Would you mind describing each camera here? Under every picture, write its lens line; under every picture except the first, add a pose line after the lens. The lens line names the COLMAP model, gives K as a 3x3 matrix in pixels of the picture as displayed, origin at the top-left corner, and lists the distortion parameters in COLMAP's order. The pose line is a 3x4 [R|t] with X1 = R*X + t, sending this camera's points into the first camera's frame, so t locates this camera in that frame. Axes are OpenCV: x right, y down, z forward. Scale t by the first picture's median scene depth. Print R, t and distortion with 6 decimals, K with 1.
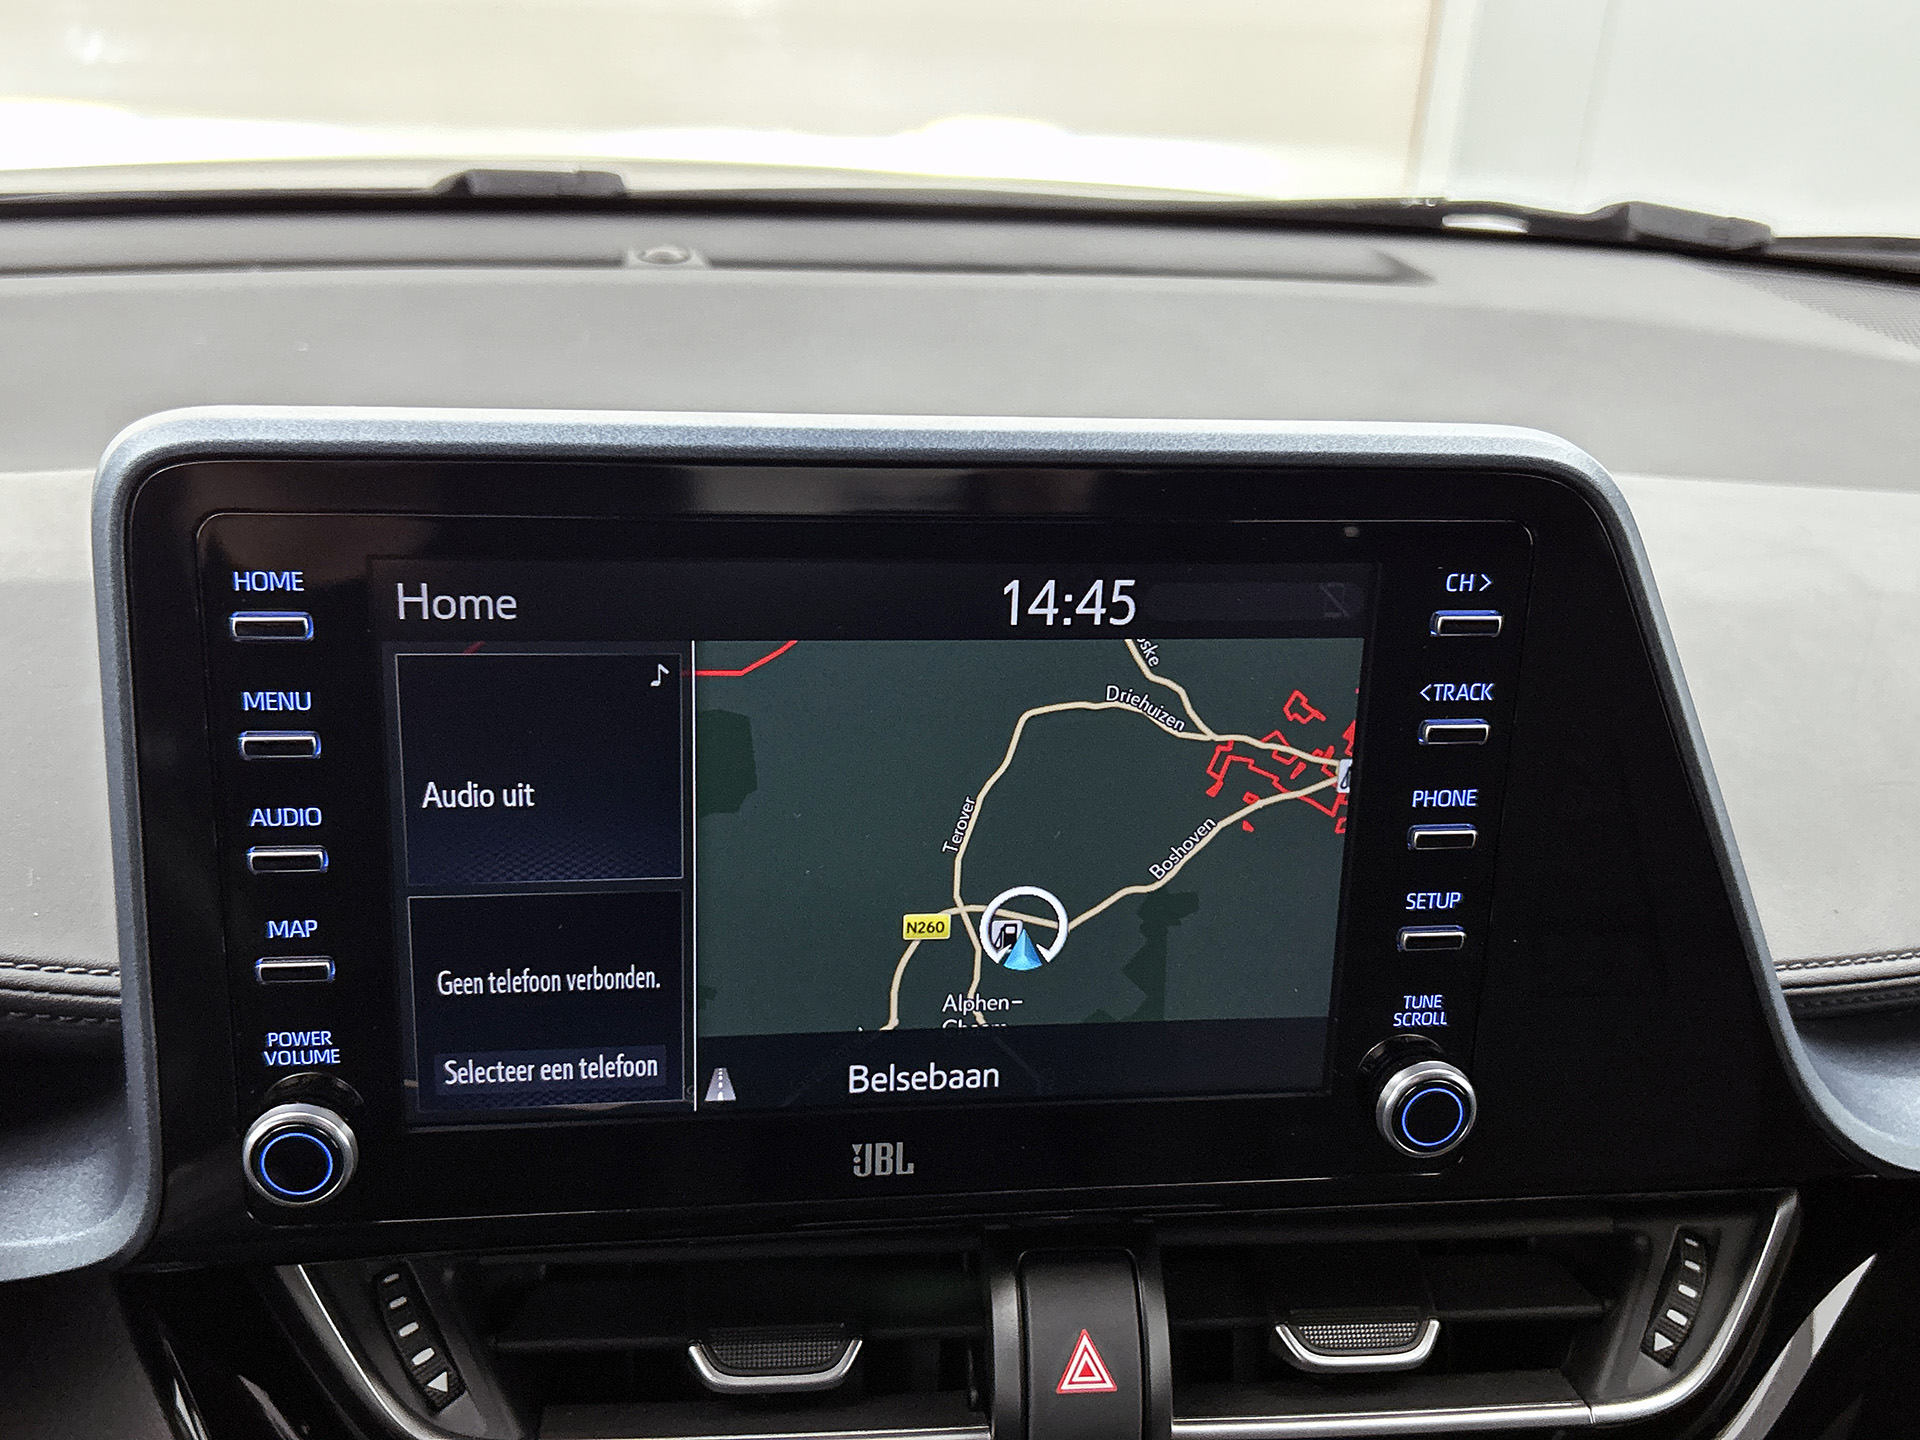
lens RADIAL K [[1938.2, 0, 960.0], [0, 1938.2, 720.0], [0, 0, 1]] dist [0.108792, -0.305125]
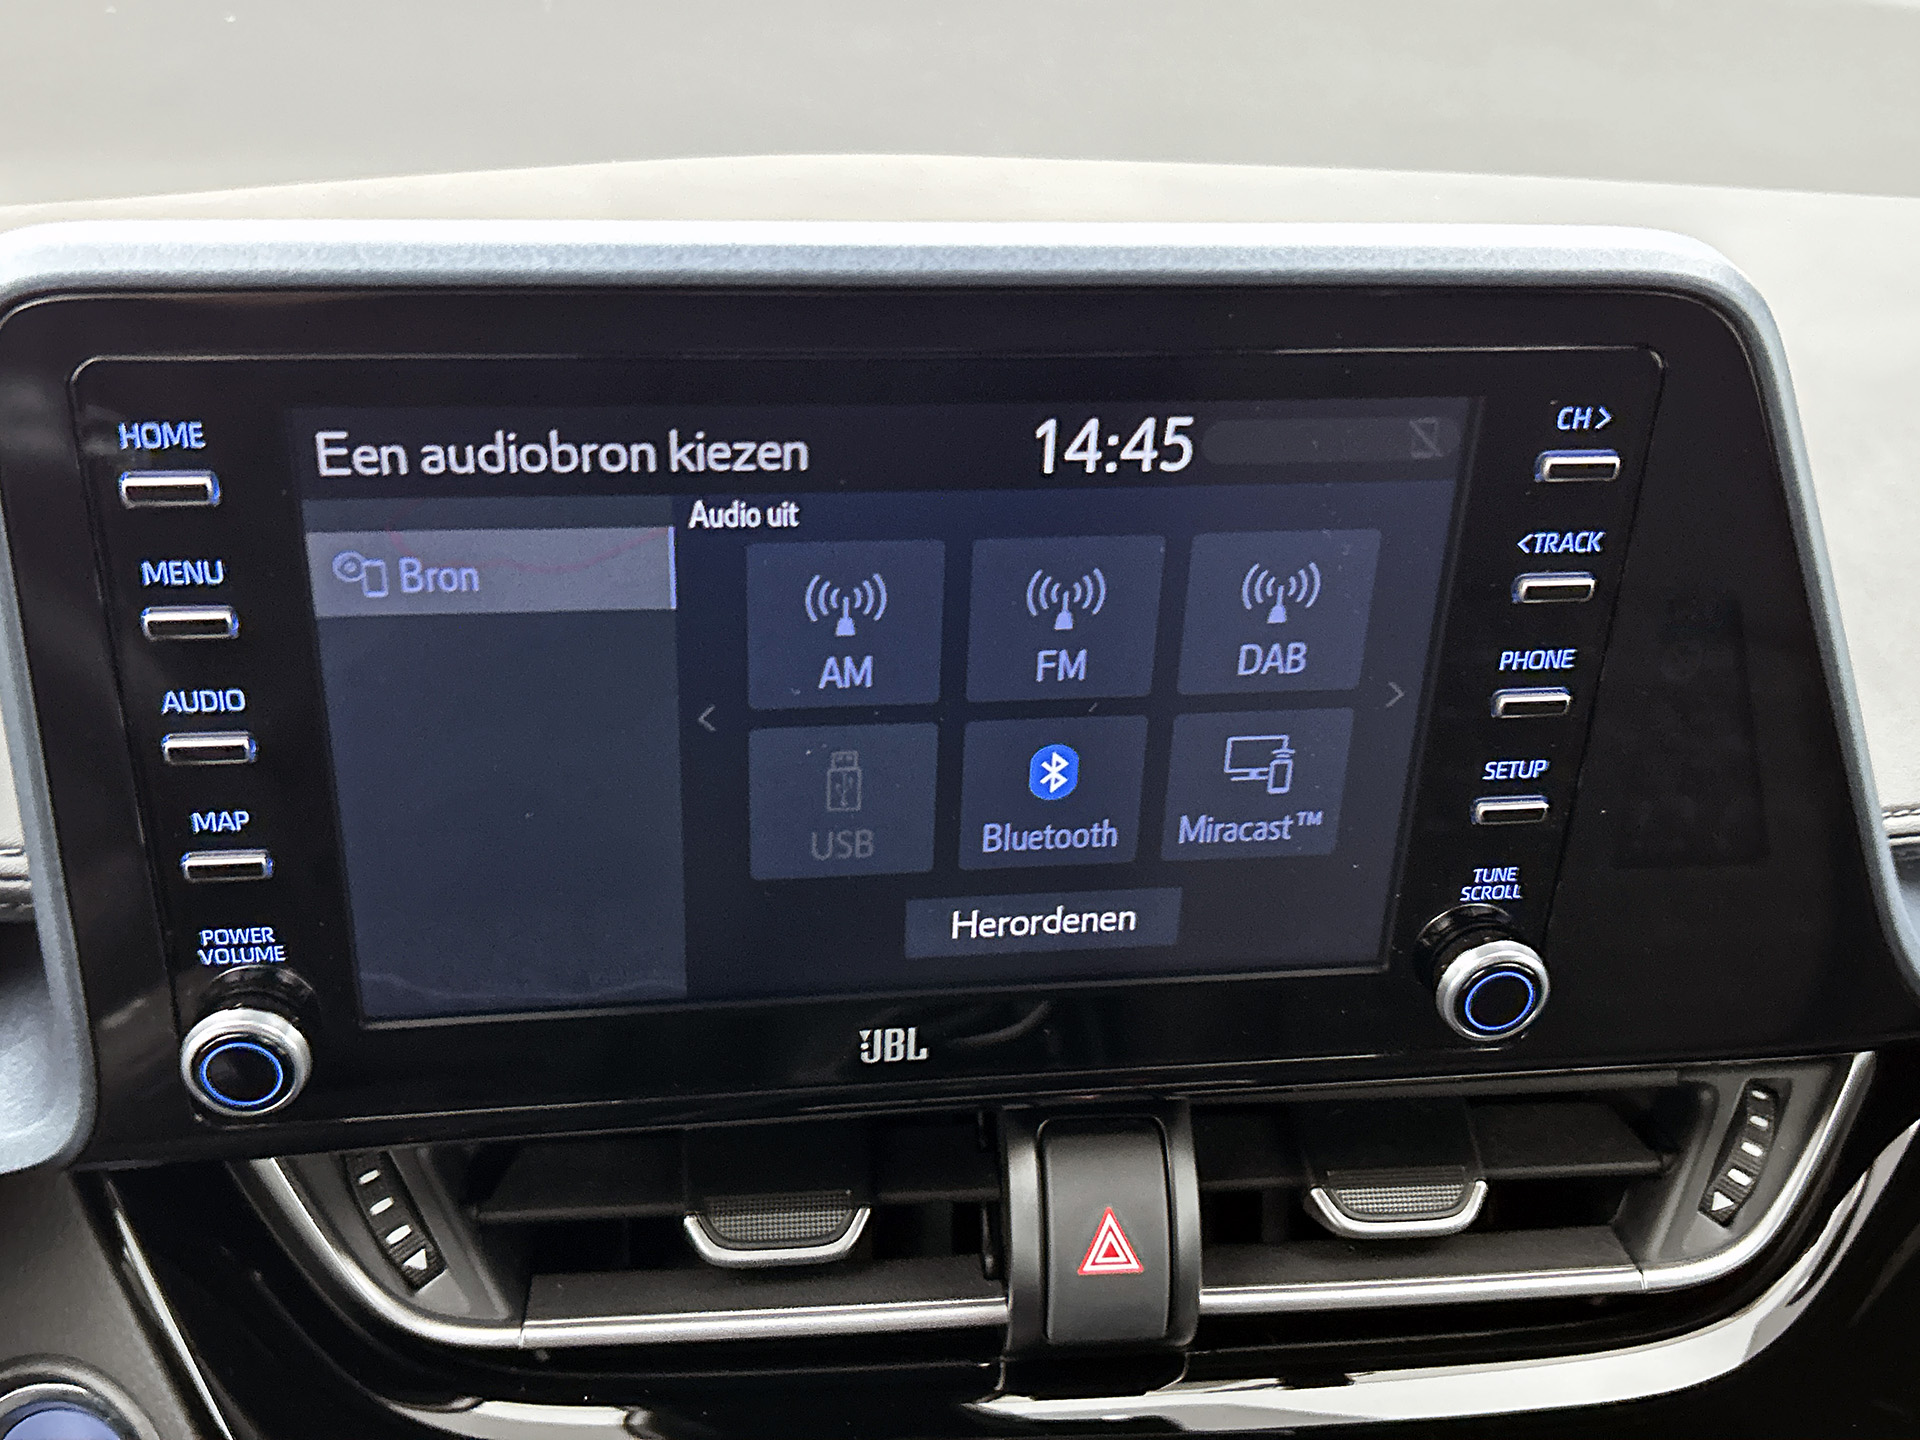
lens RADIAL K [[1950.2, 0, 956.6], [0, 1950.2, 695.2], [0, 0, 1]] dist [0.092397, -0.277475]
pose [[0.999983, 0.004175, 0.004050, -0.014629], [-0.004850, 0.982799, 0.184615, -0.105164], [-0.003209, -0.184631, 0.982803, 0.135044]]
